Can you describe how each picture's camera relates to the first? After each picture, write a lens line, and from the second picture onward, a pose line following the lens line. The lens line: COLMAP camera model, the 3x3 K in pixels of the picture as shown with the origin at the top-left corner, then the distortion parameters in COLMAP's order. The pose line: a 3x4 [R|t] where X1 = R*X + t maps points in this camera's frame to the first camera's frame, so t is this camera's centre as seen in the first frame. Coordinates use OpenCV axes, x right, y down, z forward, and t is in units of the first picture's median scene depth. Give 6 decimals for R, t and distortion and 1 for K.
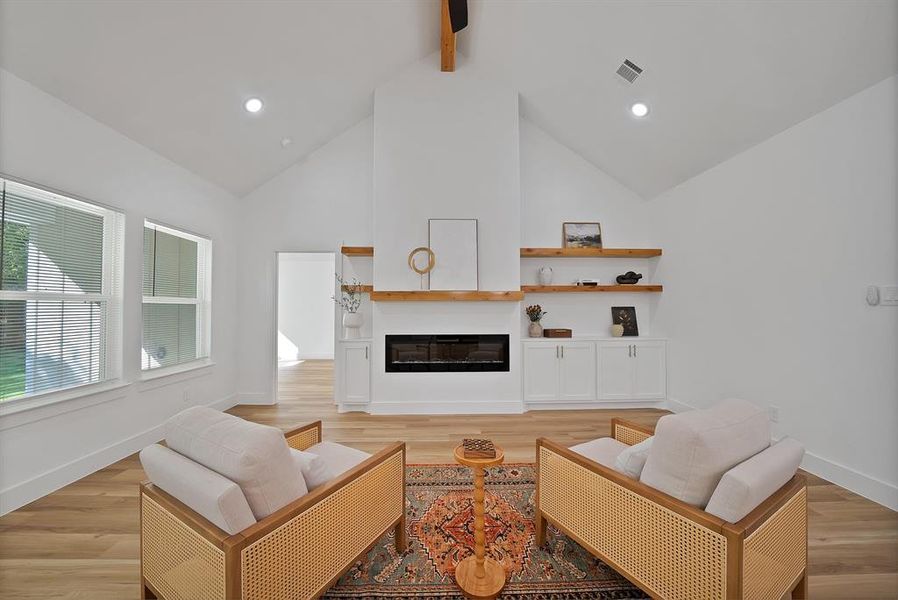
lens RADIAL K [[324.8, 0, 448.2], [0, 324.8, 299.9], [0, 0, 1]] dist [-0.023522, -0.000601]
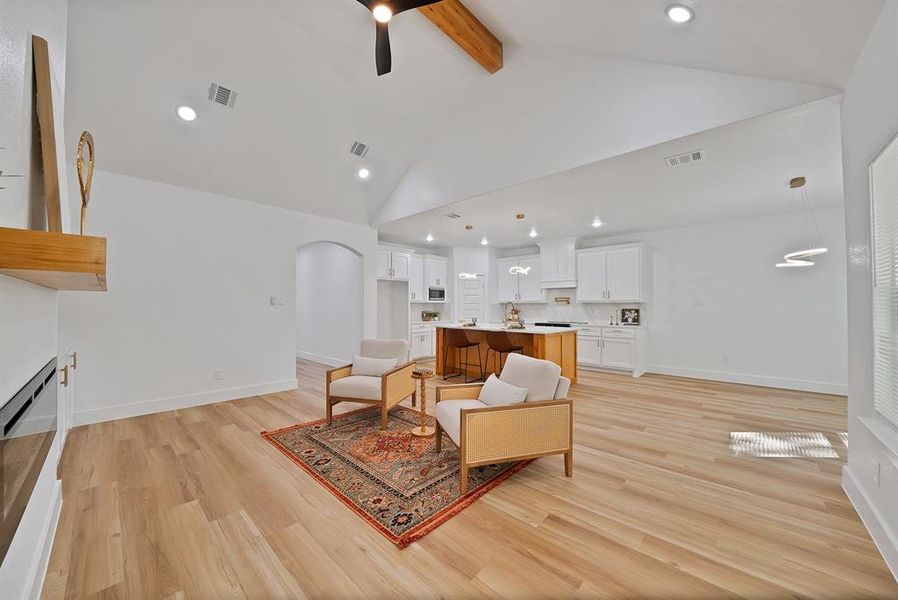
lens RADIAL K [[324.8, 0, 440.7], [0, 324.8, 305.1], [0, 0, 1]] dist [-0.023522, -0.000601]
pose [[-0.699352, 0.004037, 0.714766, -0.563842], [-0.022888, 0.999345, -0.028040, 0.031364], [-0.714411, -0.035969, -0.698801, 0.912415]]
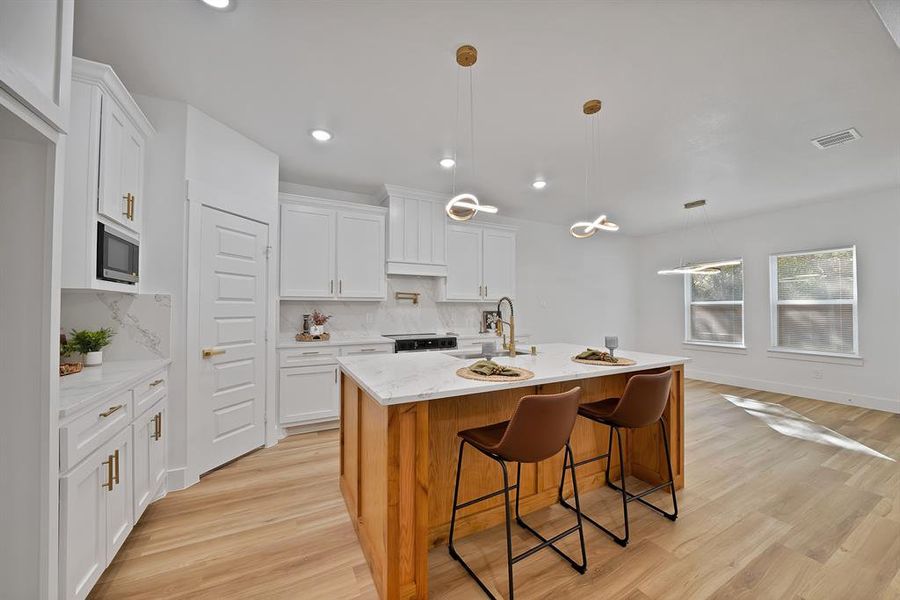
lens RADIAL K [[329.6, 0, 444.7], [0, 329.6, 304.2], [0, 0, 1]] dist [-0.024945, 0.000137]
pose [[-0.901821, -0.006300, -0.432063, 0.609724], [0.012464, 0.999098, -0.040583, 0.006991], [0.431929, -0.041984, -0.900930, 0.201336]]
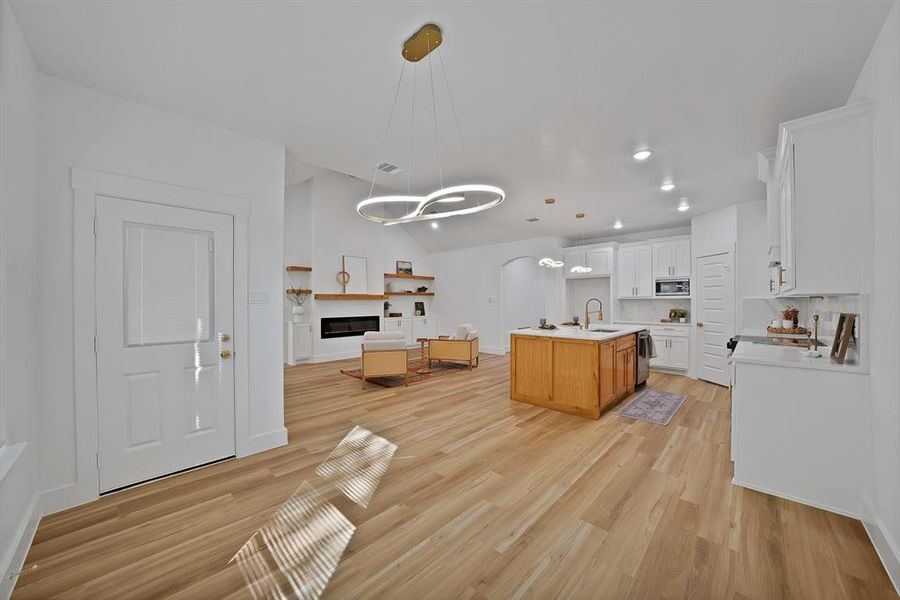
lens RADIAL K [[325.5, 0, 445.5], [0, 325.5, 299.3], [0, 0, 1]] dist [-0.023522, -0.000601]
pose [[0.718525, 0.003193, 0.695494, -0.924402], [-0.018401, 0.999727, 0.014420, -0.034764], [-0.695257, -0.023159, 0.718388, -0.758690]]
